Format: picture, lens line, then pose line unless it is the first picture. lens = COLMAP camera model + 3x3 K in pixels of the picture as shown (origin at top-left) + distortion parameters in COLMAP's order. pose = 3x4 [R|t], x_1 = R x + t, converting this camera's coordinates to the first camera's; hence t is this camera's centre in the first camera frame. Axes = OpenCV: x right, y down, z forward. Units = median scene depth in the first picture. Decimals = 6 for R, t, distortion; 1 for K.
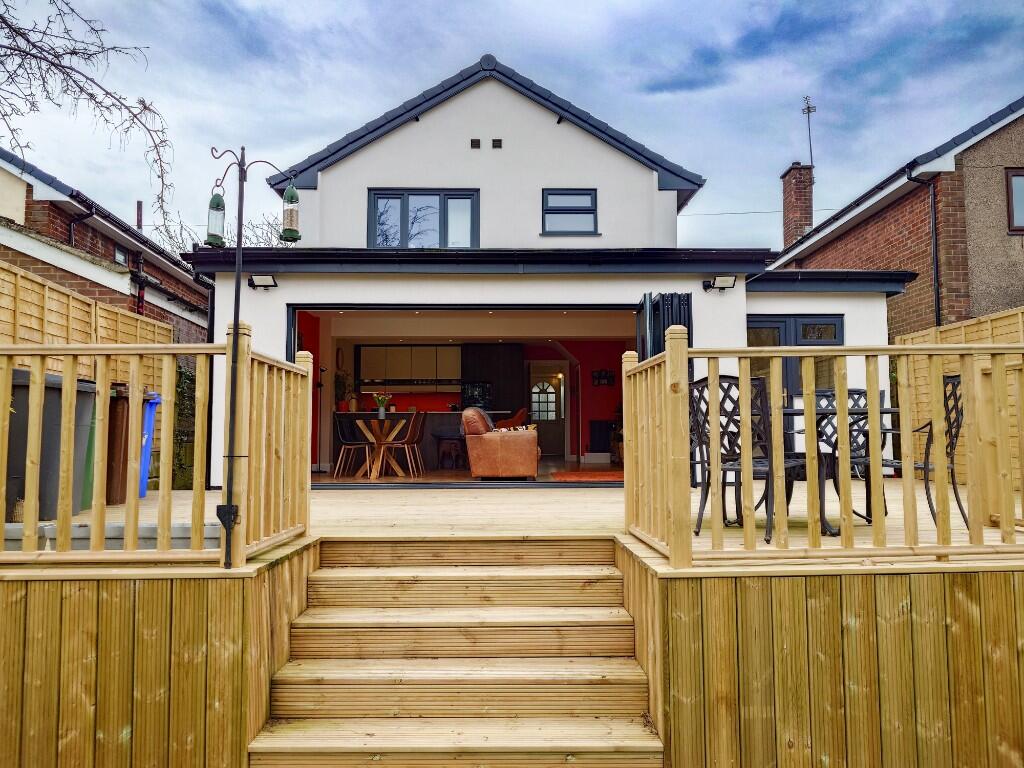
lens RADIAL K [[736.8, 0, 517.8], [0, 736.8, 385.5], [0, 0, 1]] dist [-0.001895, 0.001111]
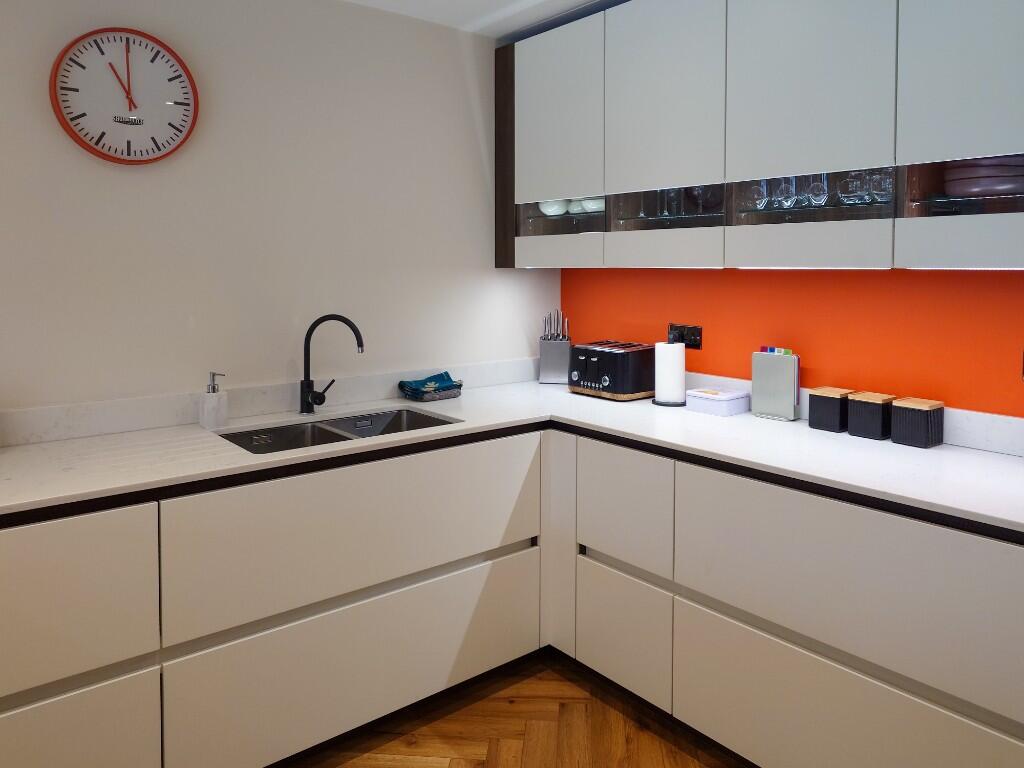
lens RADIAL K [[736.8, 0, 513.3], [0, 736.8, 297.8], [0, 0, 1]] dist [-0.001895, 0.001111]
pose [[0.615210, 0.039267, -0.787385, -0.058866], [0.052101, 0.994550, 0.090306, -0.001499], [0.786640, -0.096581, 0.609812, 0.990728]]
